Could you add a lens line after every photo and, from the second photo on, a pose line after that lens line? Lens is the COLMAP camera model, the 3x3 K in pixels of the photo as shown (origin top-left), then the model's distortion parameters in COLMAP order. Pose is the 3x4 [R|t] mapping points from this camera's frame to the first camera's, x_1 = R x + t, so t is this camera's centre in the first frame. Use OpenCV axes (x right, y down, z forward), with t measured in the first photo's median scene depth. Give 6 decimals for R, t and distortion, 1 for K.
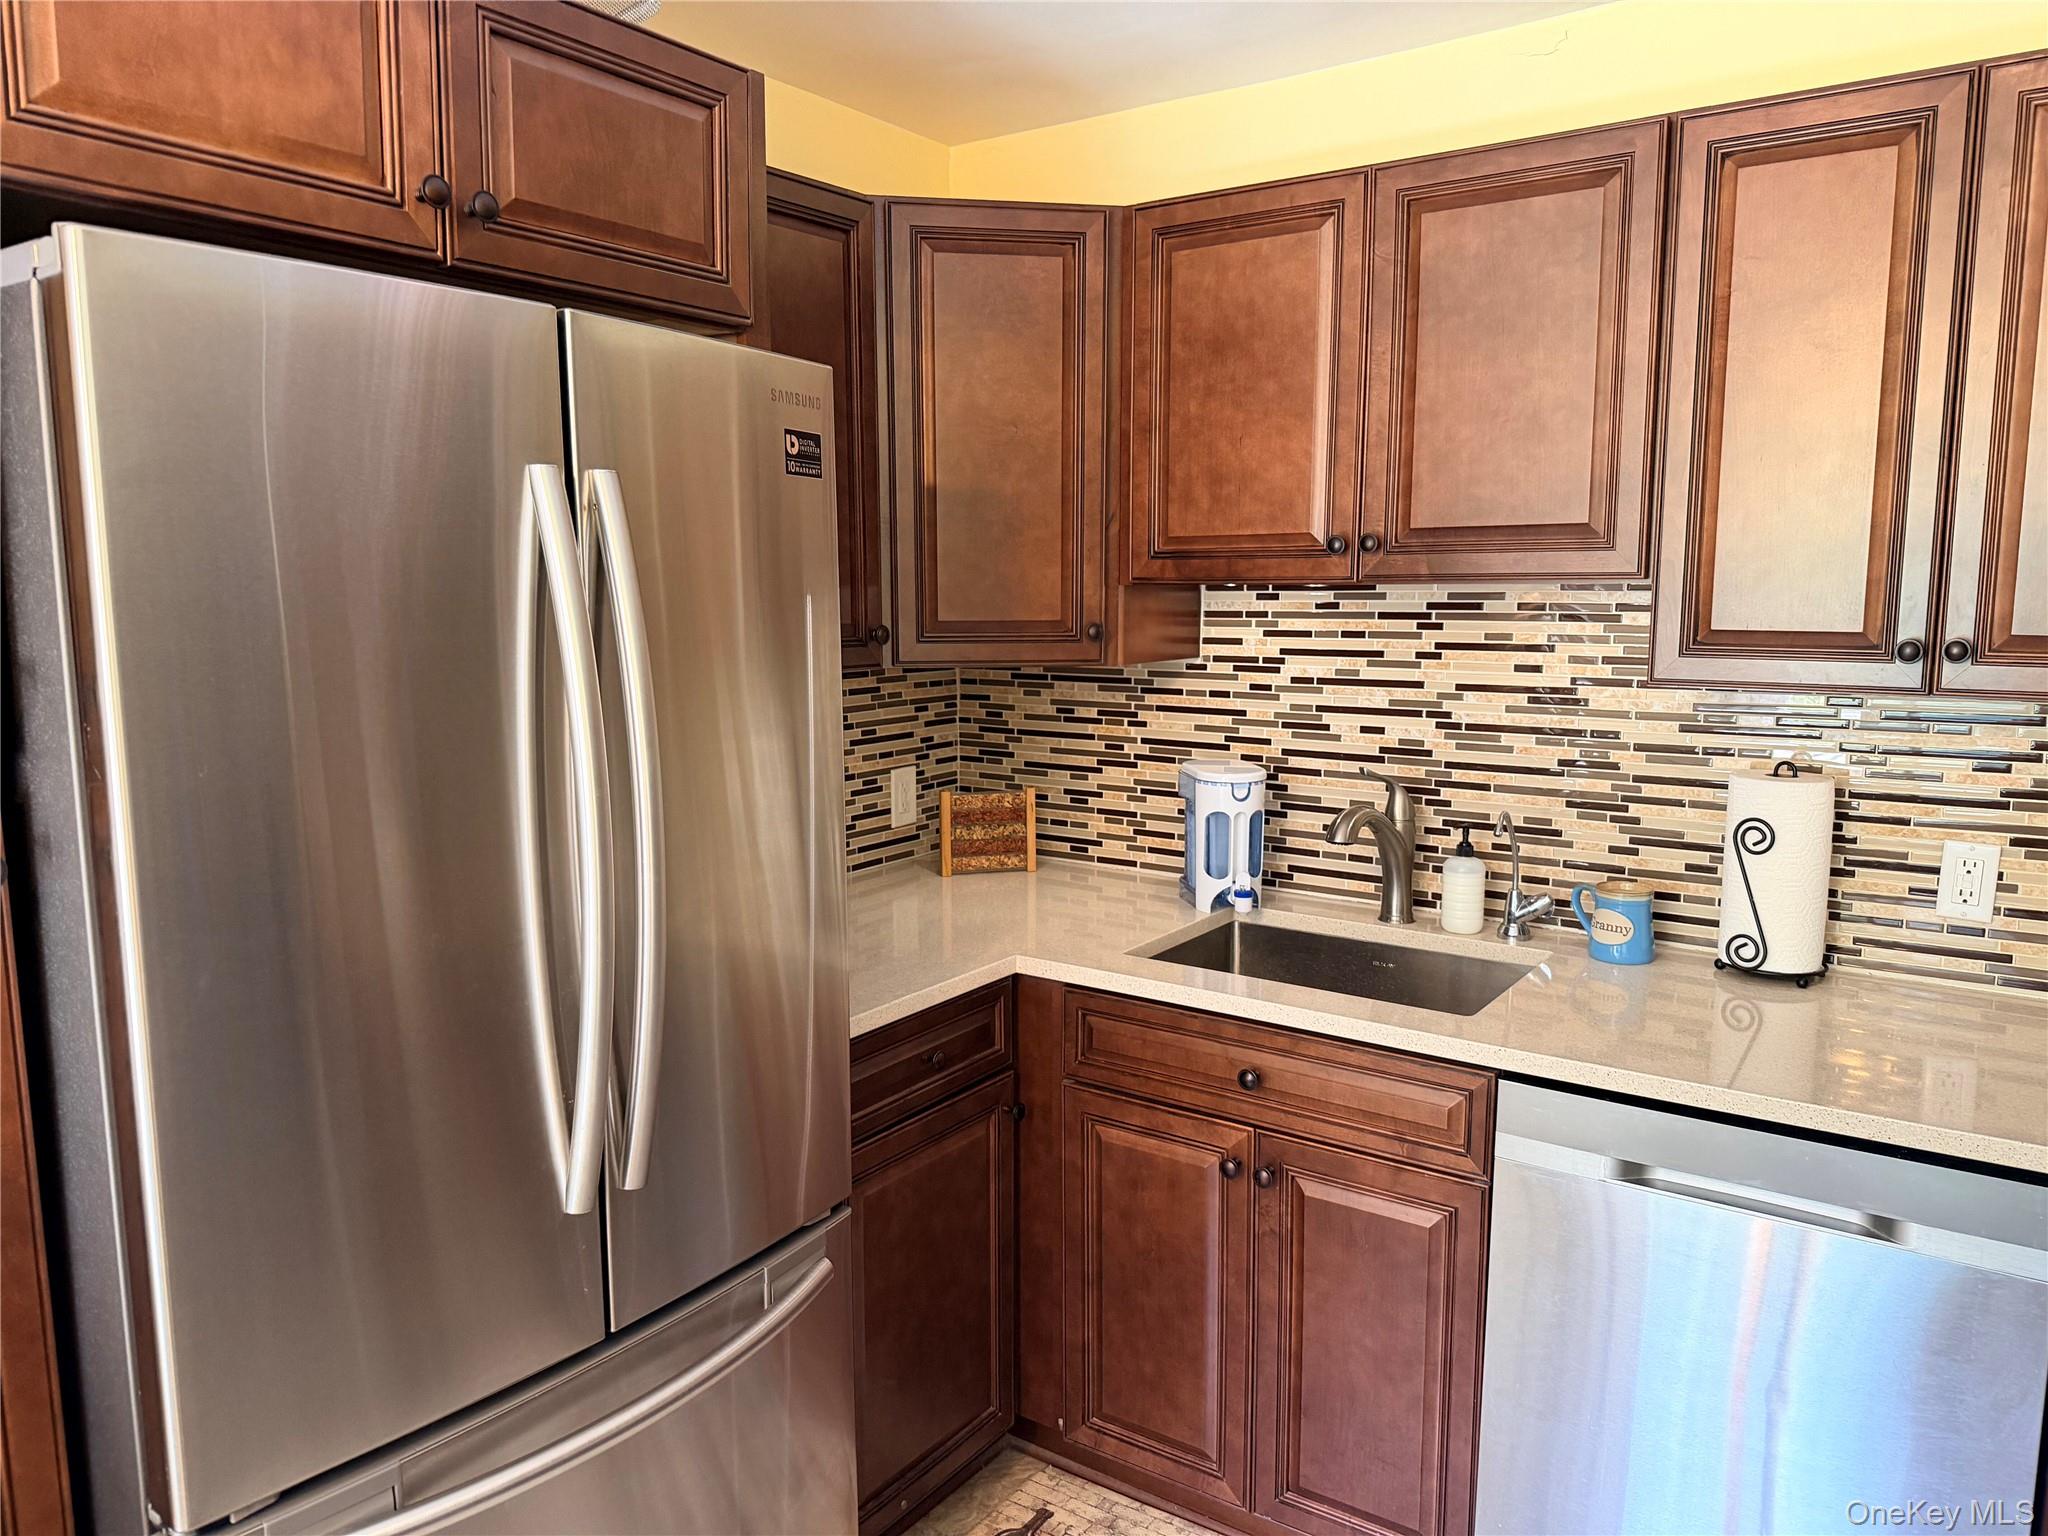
lens RADIAL K [[1439.7, 0, 1020.6], [0, 1439.7, 774.6], [0, 0, 1]] dist [0.078258, -0.109279]
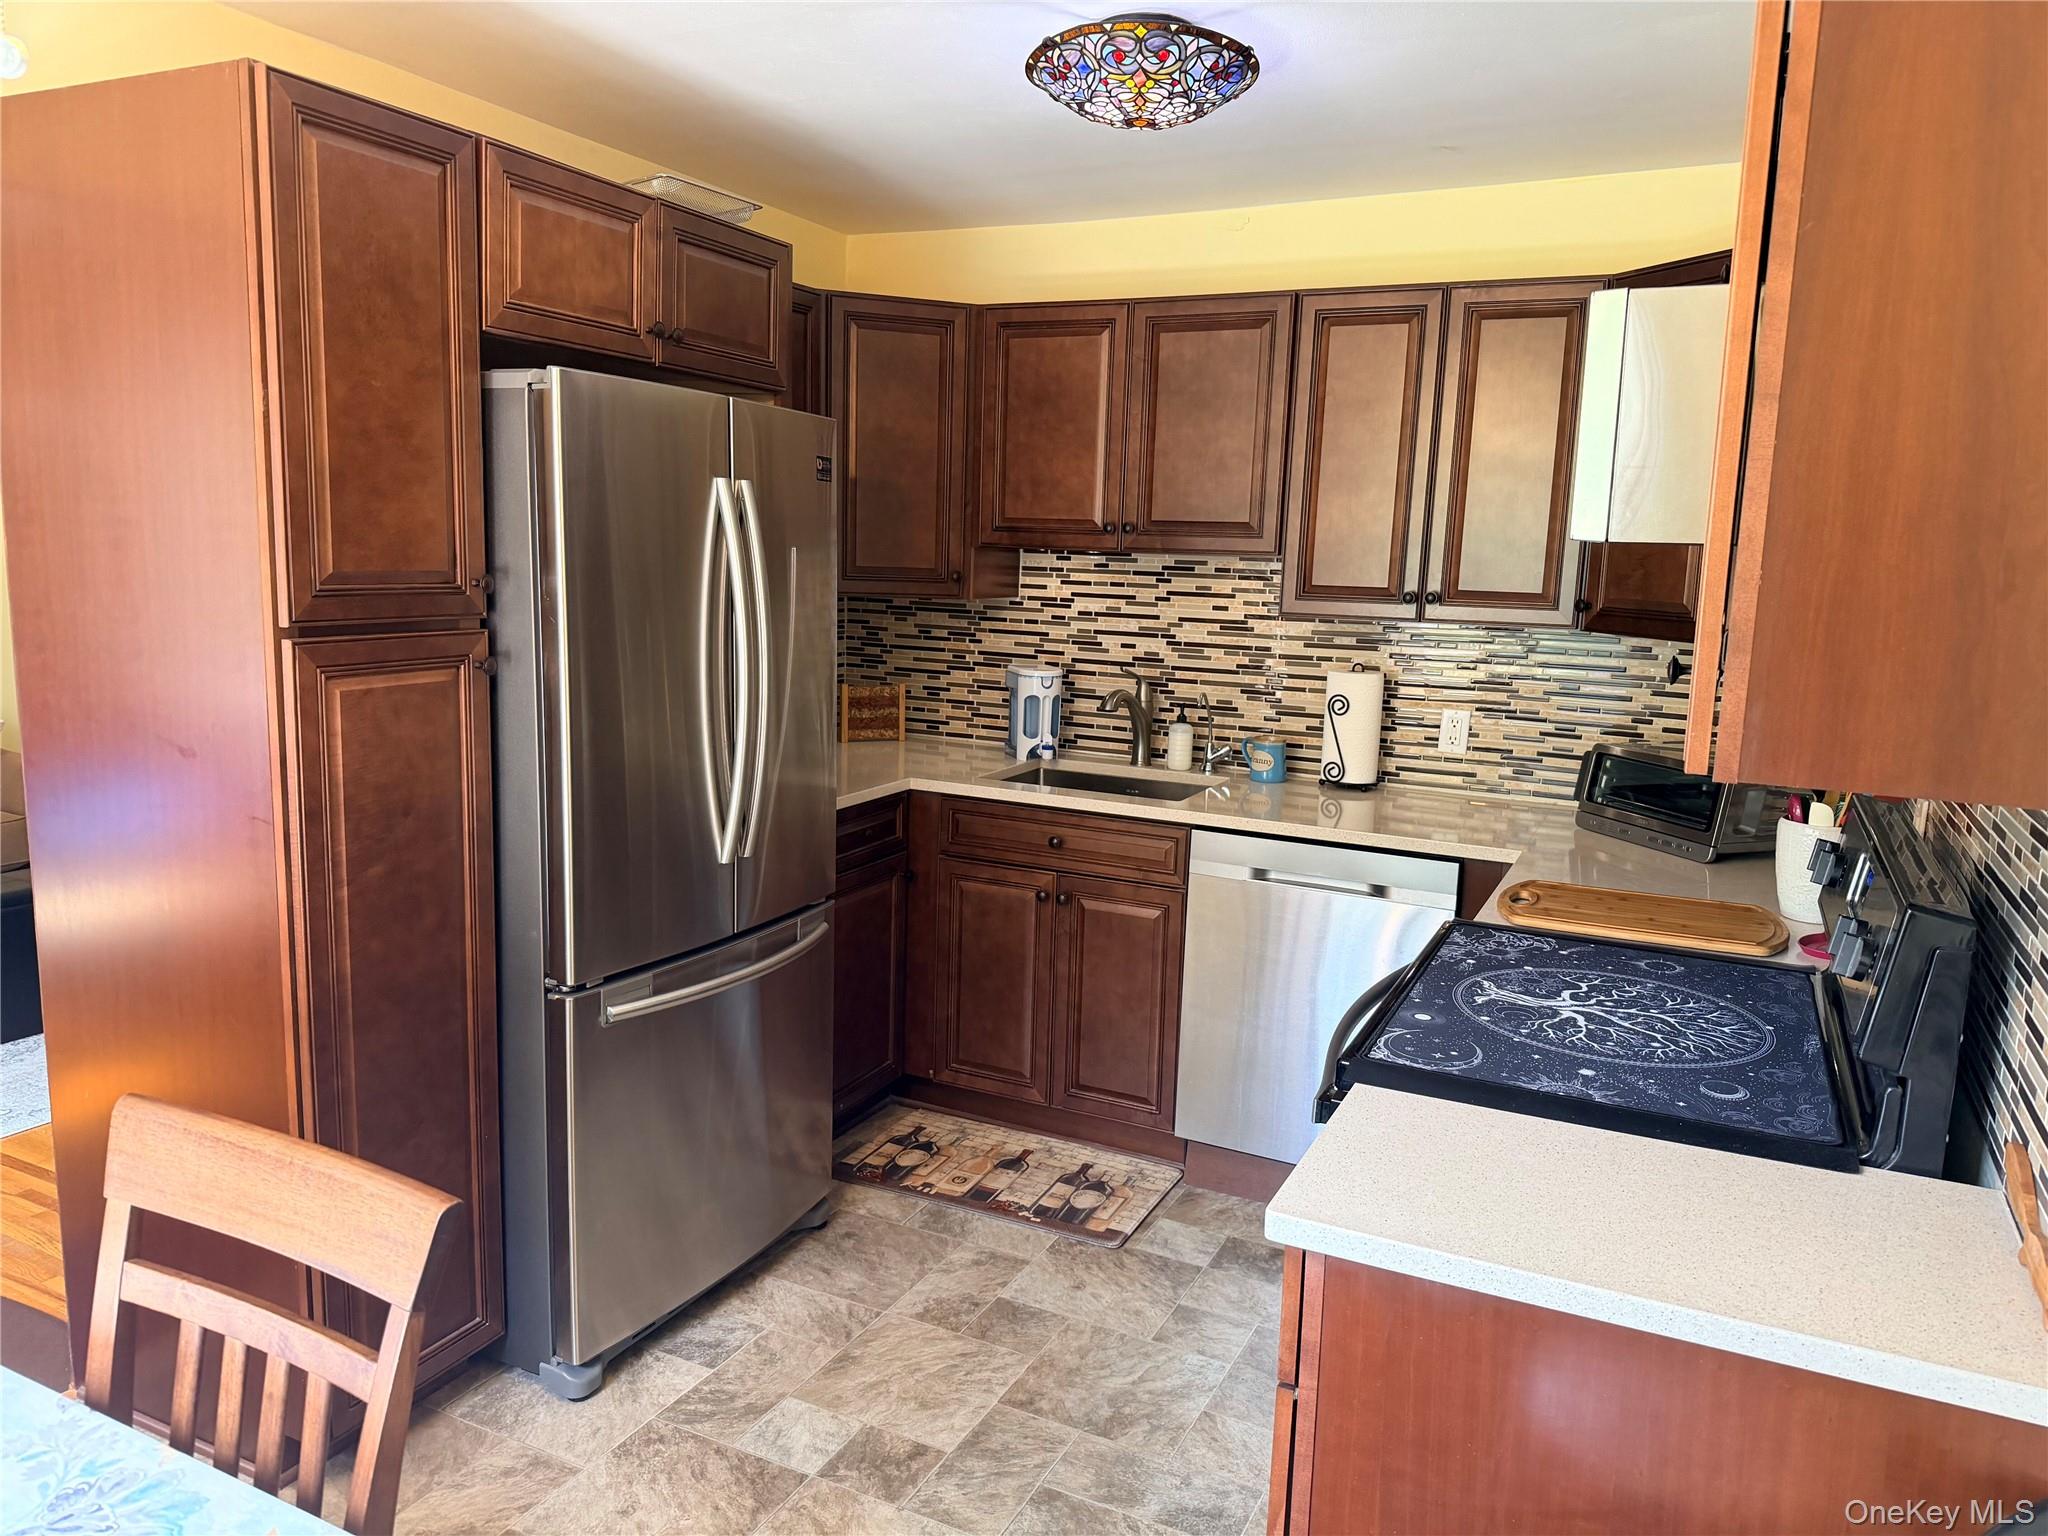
lens RADIAL K [[1439.7, 0, 1014.3], [0, 1439.7, 781.8], [0, 0, 1]] dist [0.078258, -0.109279]
pose [[0.986764, 0.007308, 0.161998, -0.155324], [-0.012527, 0.999434, 0.031217, 0.082514], [-0.161678, -0.032833, 0.986297, -0.628054]]
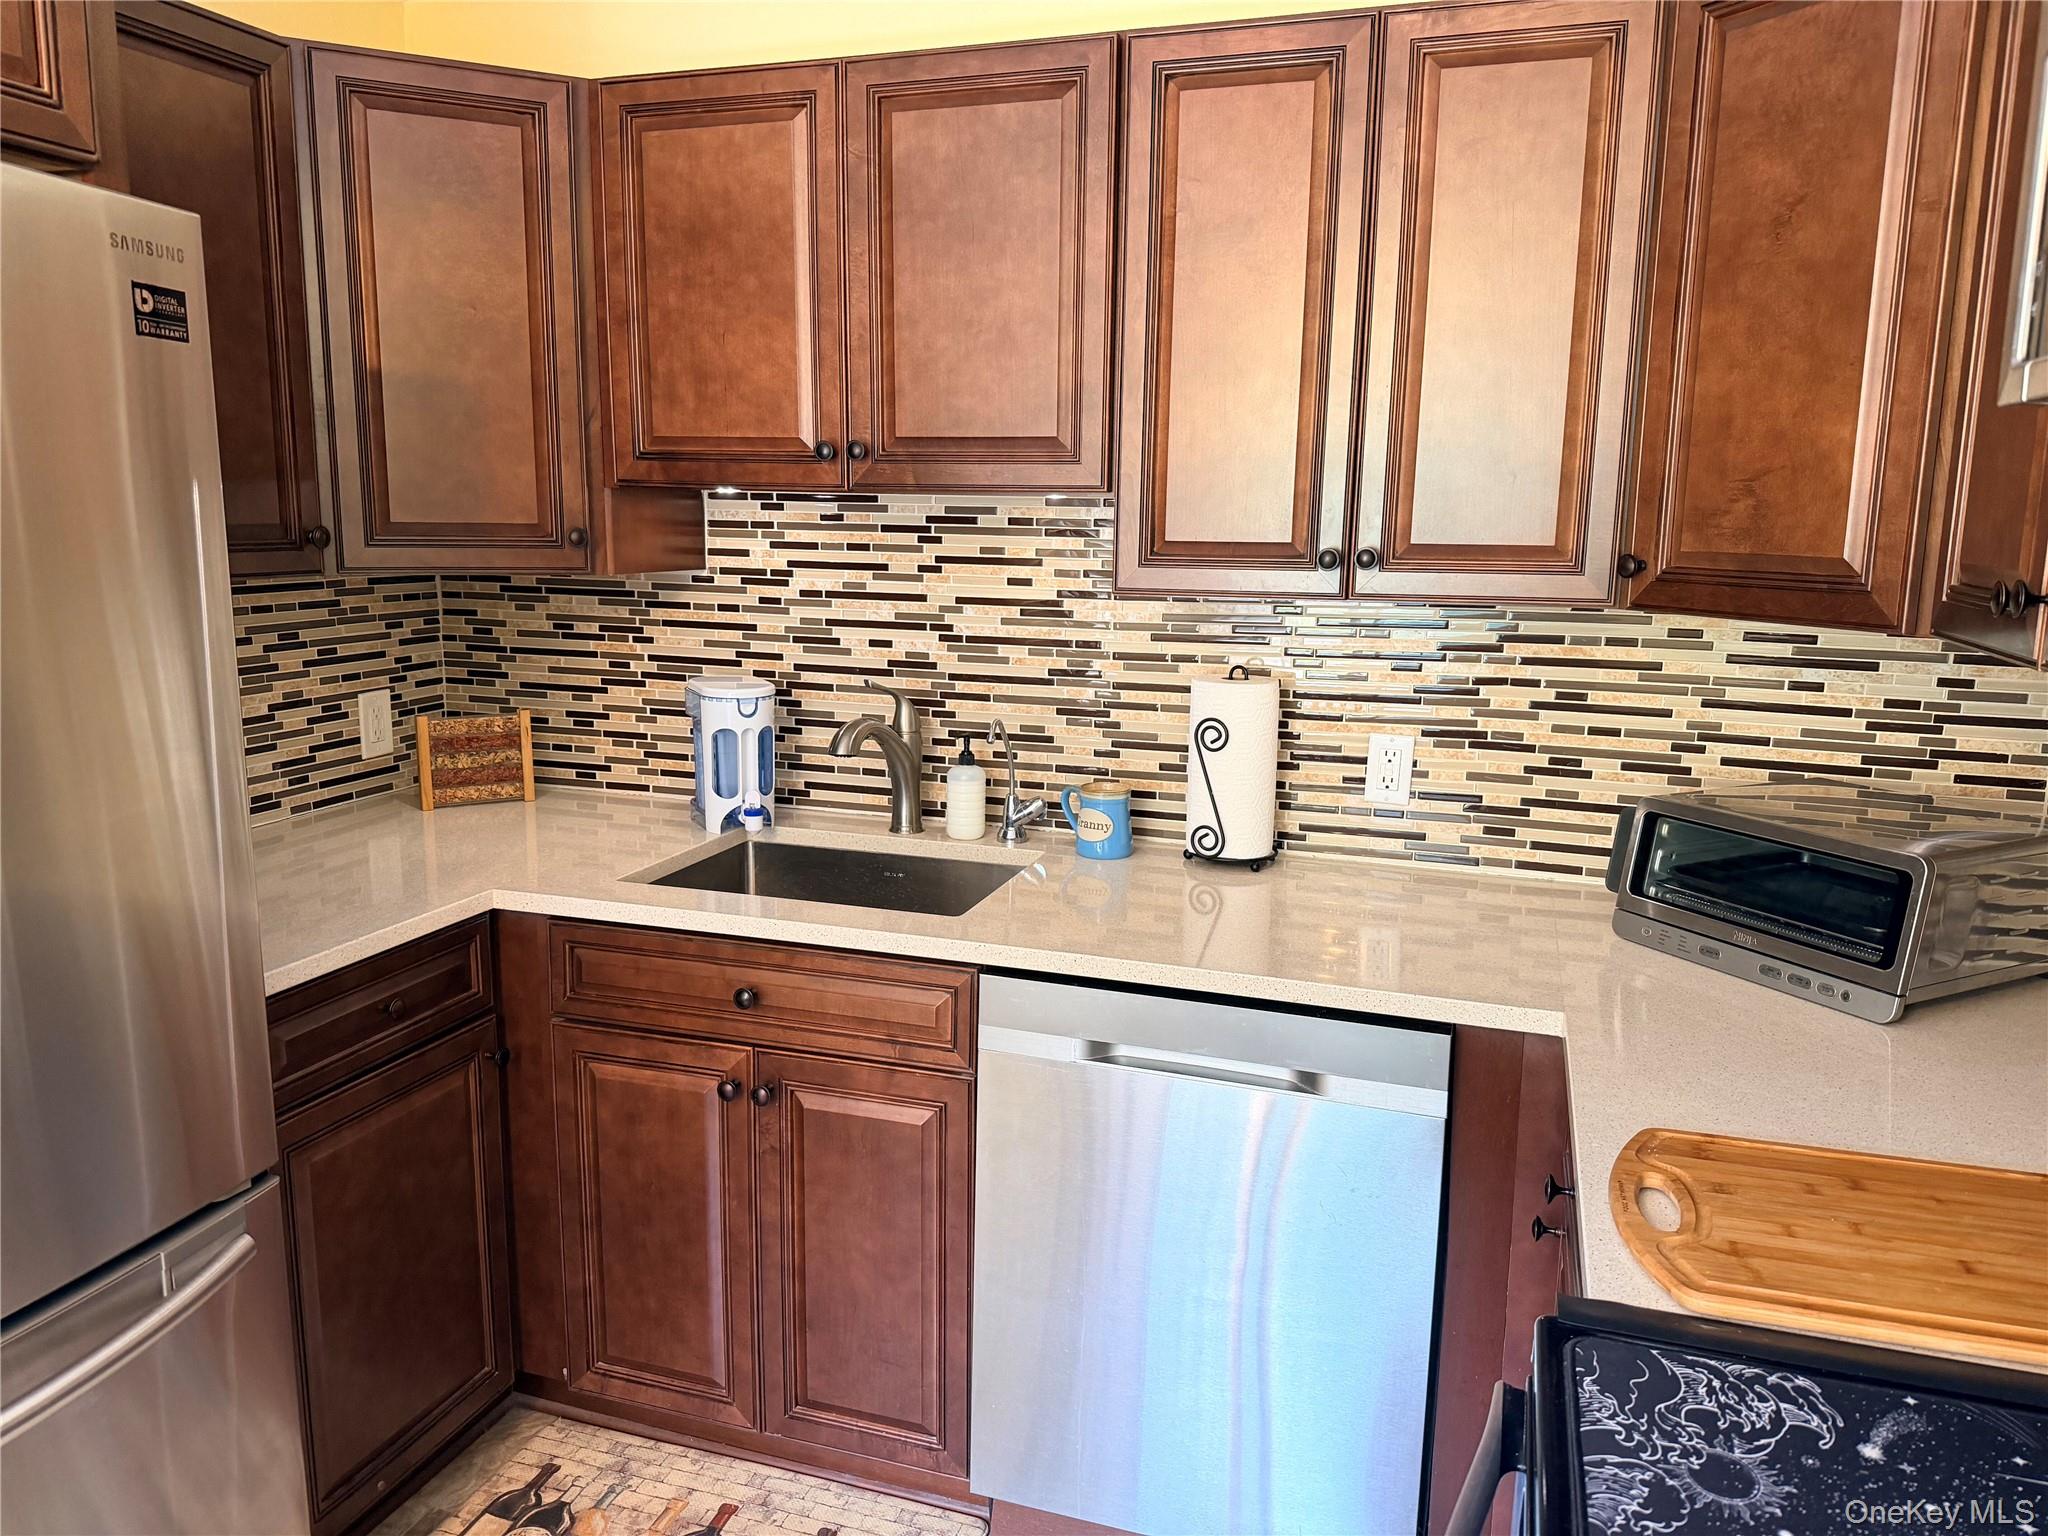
lens RADIAL K [[1439.7, 0, 1029.4], [0, 1439.7, 764.7], [0, 0, 1]] dist [0.078258, -0.109279]
pose [[0.957360, -0.034632, 0.286816, 0.064292], [0.023153, 0.998793, 0.043320, 0.014635], [-0.287970, -0.034832, 0.957006, 0.015316]]
